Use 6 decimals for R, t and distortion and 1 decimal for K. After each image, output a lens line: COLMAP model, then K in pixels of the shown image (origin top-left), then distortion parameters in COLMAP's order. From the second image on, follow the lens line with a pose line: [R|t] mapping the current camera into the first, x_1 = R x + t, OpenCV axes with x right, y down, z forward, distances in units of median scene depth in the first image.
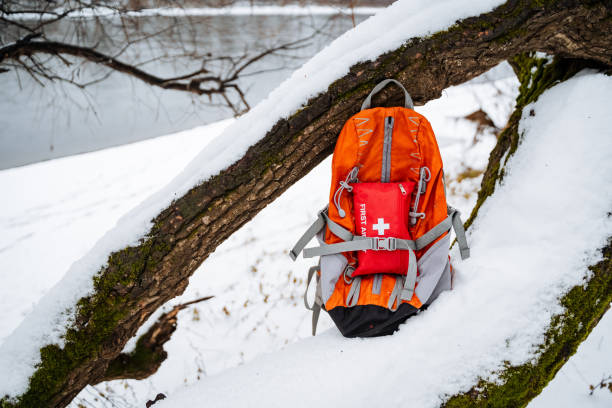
lens RADIAL K [[499.2, 0, 305.1], [0, 499.2, 205.7], [0, 0, 1]] dist [-0.109181, 0.086747]
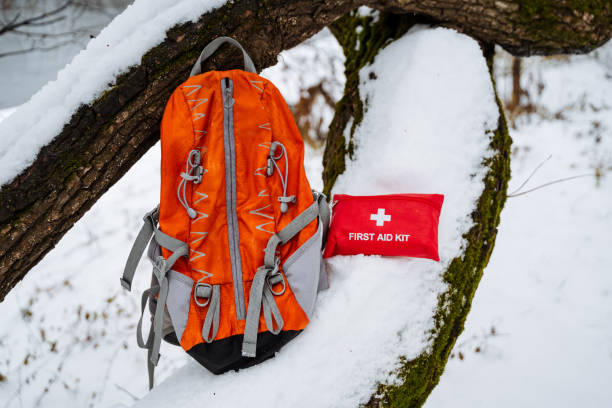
lens RADIAL K [[575.5, 0, 306.4], [0, 575.5, 207.2], [0, 0, 1]] dist [-0.068370, 0.081570]
pose [[0.915087, -0.144213, 0.376588, -0.082465], [0.142951, 0.989230, 0.031460, -0.003388], [-0.377069, 0.025045, 0.925846, 0.093454]]
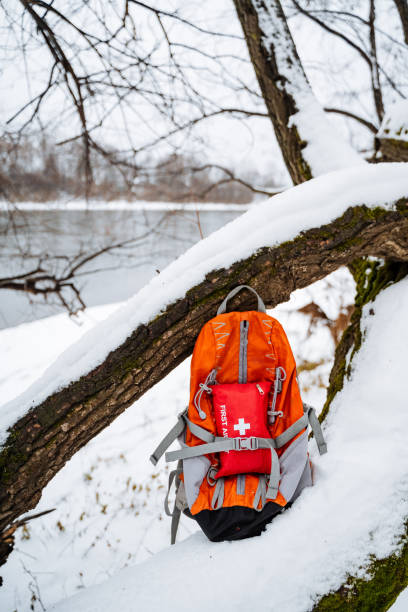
lens RADIAL K [[518.9, 0, 207.4], [0, 518.9, 308.3], [0, 0, 1]] dist [-0.102992, 0.083848]
pose [[0.990254, -0.014529, 0.138514, -0.058592], [0.039557, 0.982926, -0.179700, -0.009045], [-0.133538, 0.183428, 0.973921, -0.067817]]
